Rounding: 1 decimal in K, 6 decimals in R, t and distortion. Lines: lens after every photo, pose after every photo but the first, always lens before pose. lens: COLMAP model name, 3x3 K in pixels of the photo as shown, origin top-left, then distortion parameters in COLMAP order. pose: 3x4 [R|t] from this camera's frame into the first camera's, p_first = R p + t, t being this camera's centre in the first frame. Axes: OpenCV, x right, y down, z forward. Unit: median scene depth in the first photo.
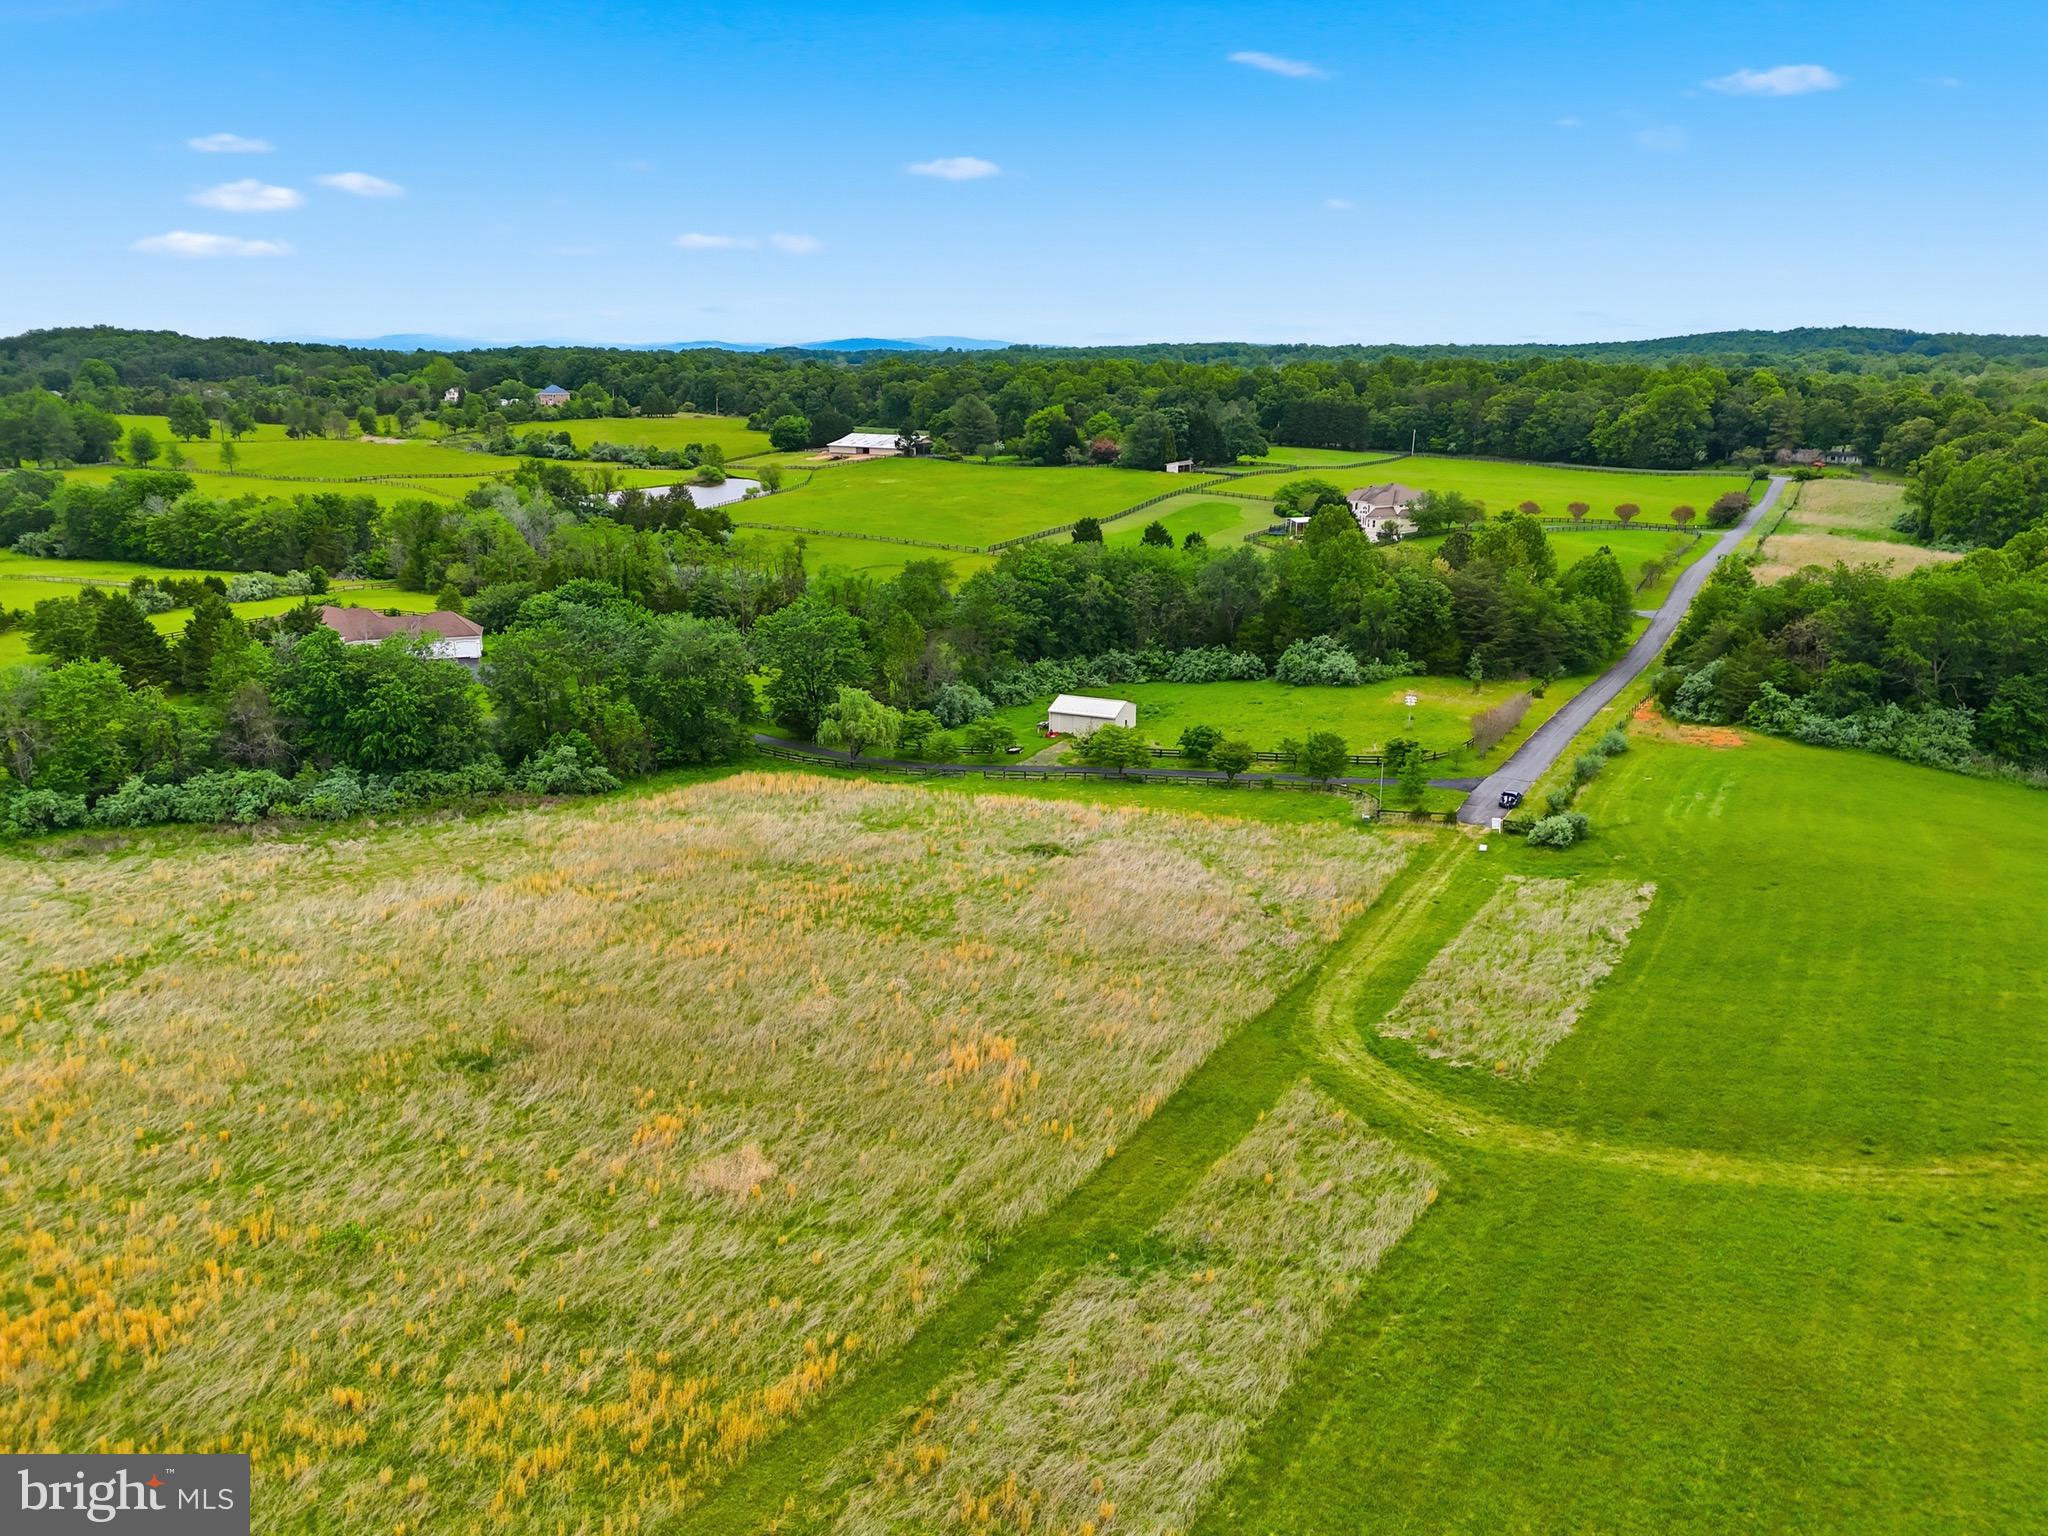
lens RADIAL K [[1493.8, 0, 1022.9], [0, 1493.8, 765.1], [0, 0, 1]] dist [0.077523, -0.071405]
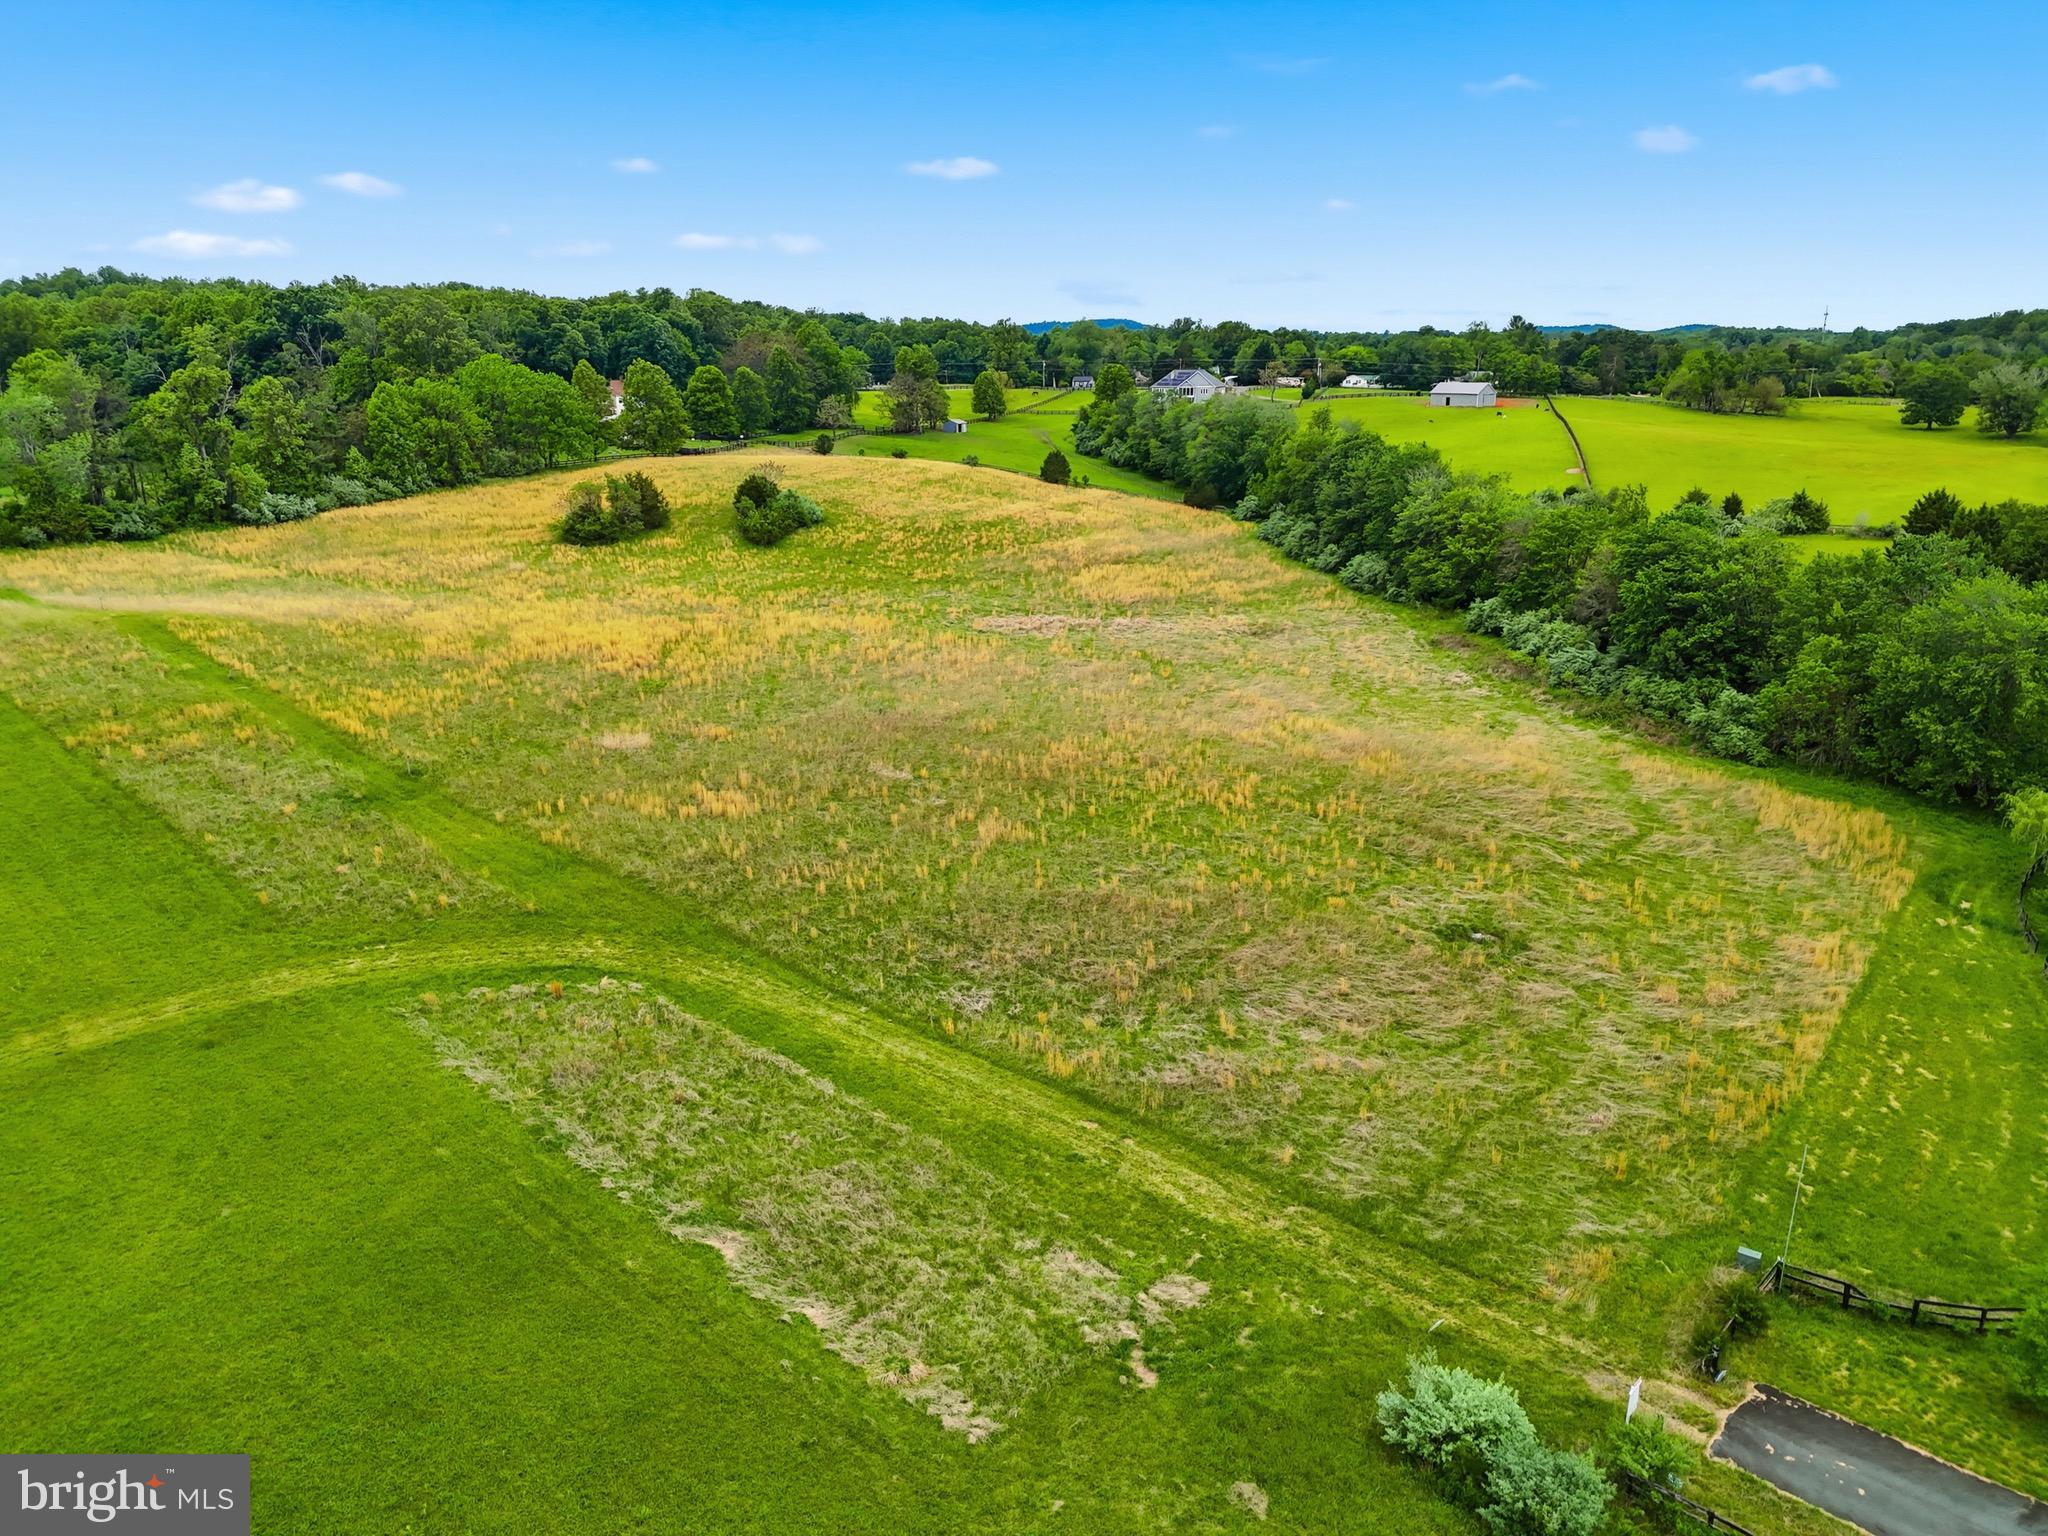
lens RADIAL K [[1495.9, 0, 1024.0], [0, 1495.9, 768.0], [0, 0, 1]] dist [0.075313, -0.068433]
pose [[-0.230255, 0.265769, -0.936135, 0.574980], [-0.255120, 0.911850, 0.321625, -0.145553], [0.939093, 0.312883, -0.142155, 0.826294]]
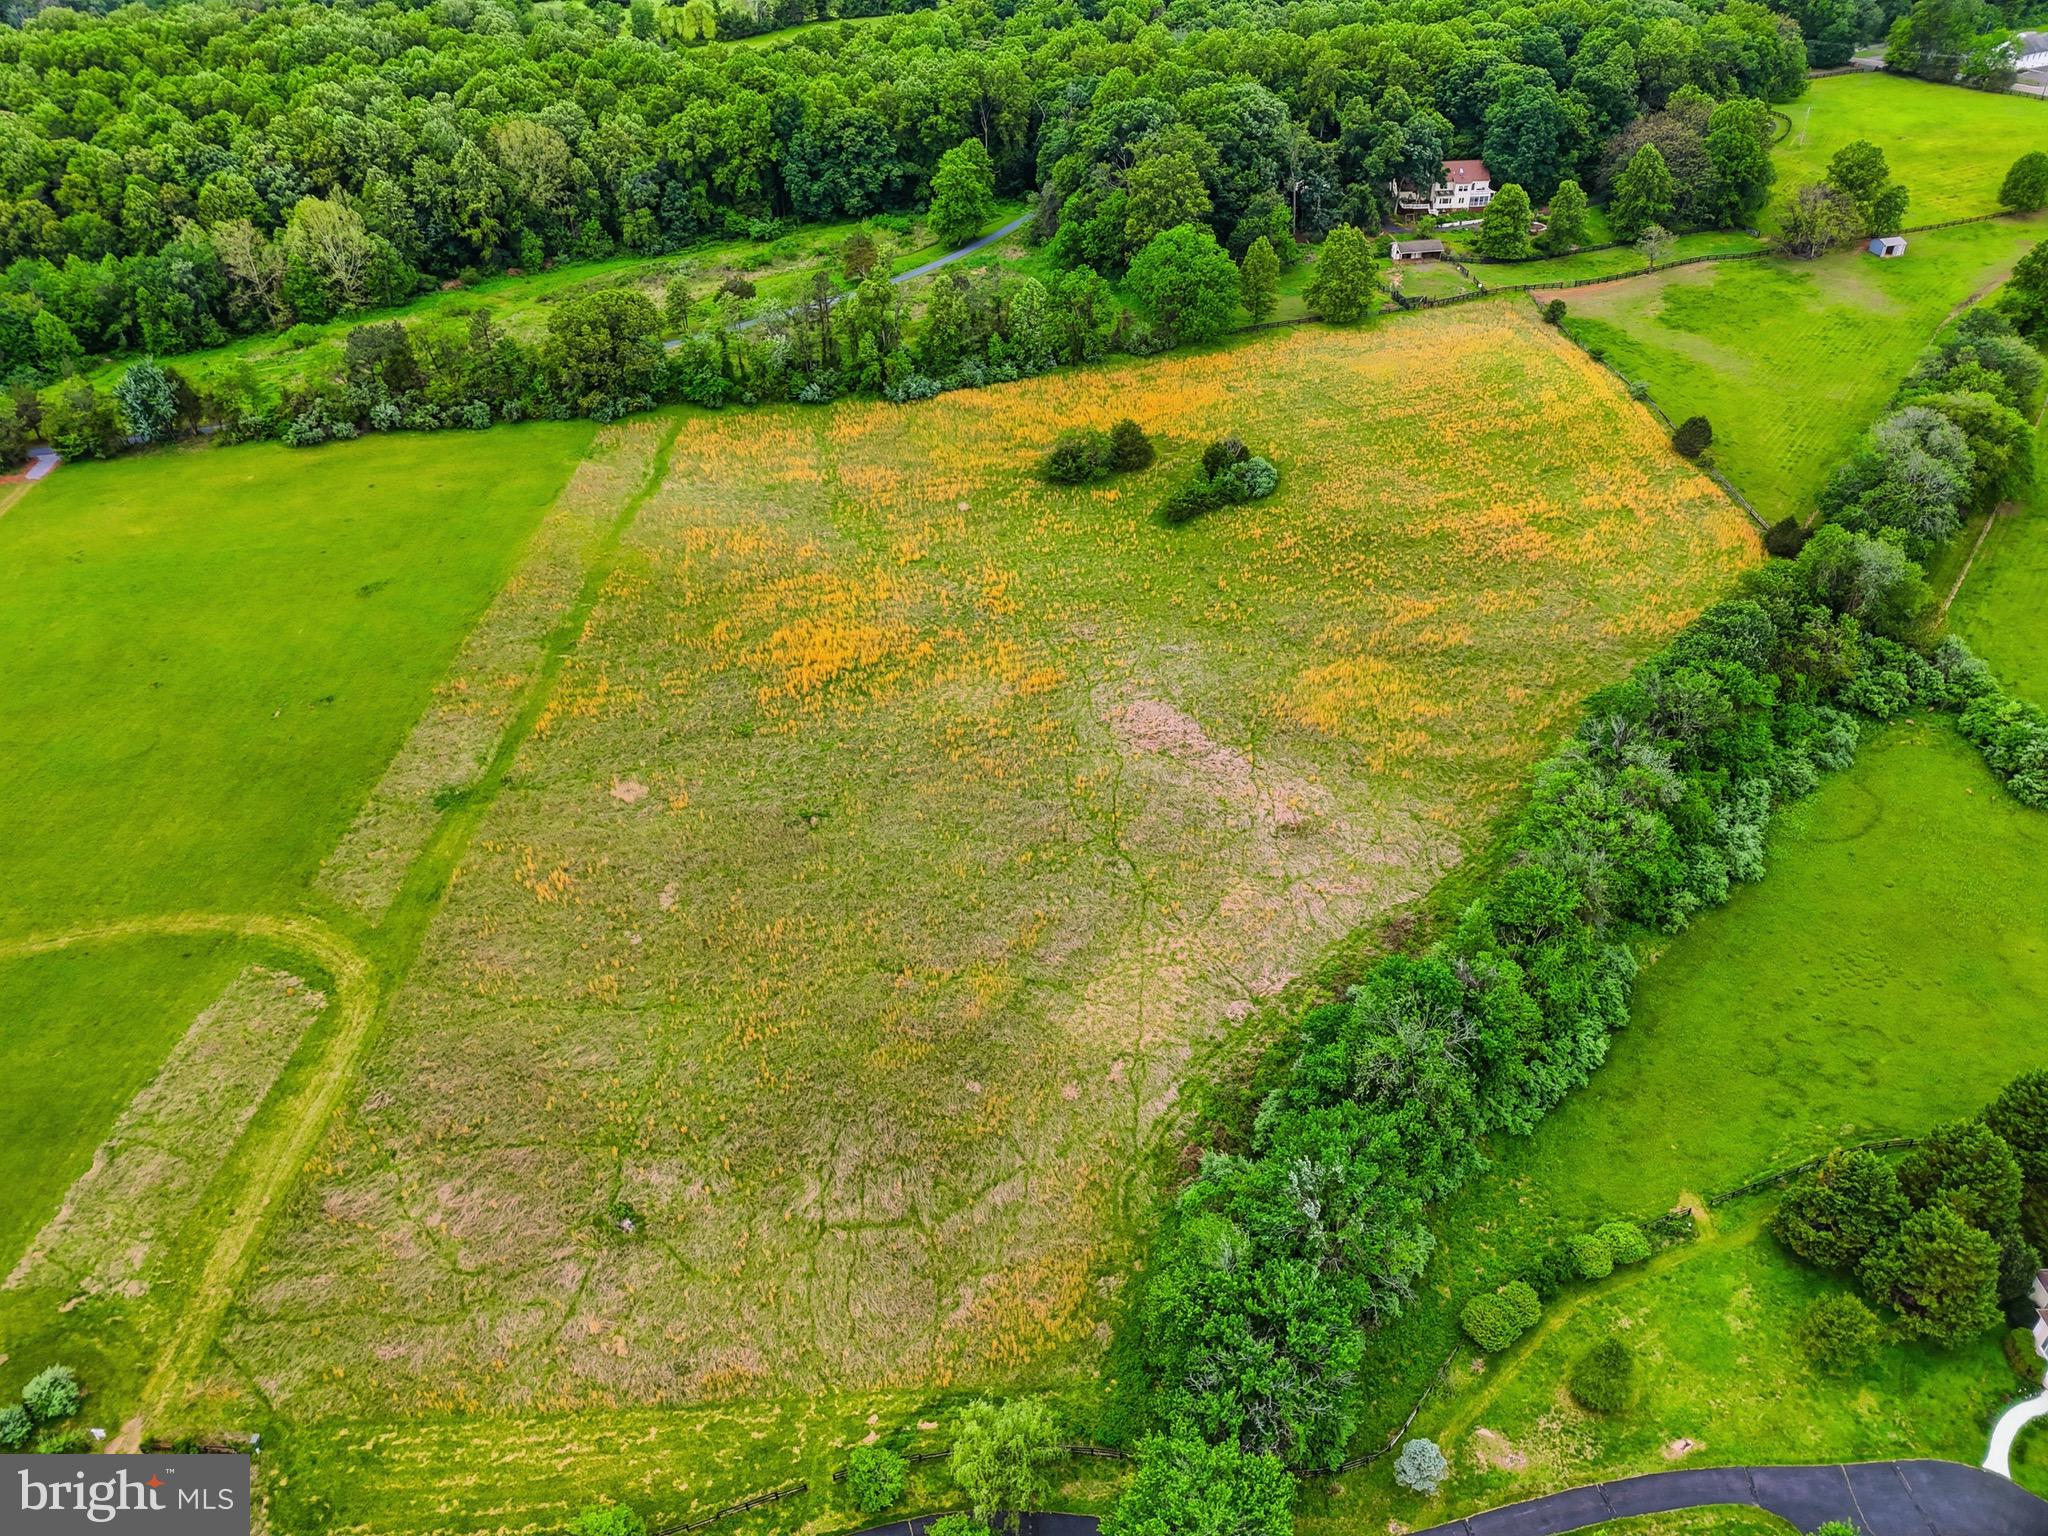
lens RADIAL K [[1492.1, 0, 1022.5], [0, 1492.1, 765.3], [0, 0, 1]] dist [0.067760, -0.050320]
pose [[-0.892207, 0.272460, -0.360183, 0.053177], [-0.102604, 0.654386, 0.749167, -0.852747], [0.439817, 0.705368, -0.555893, 1.352708]]
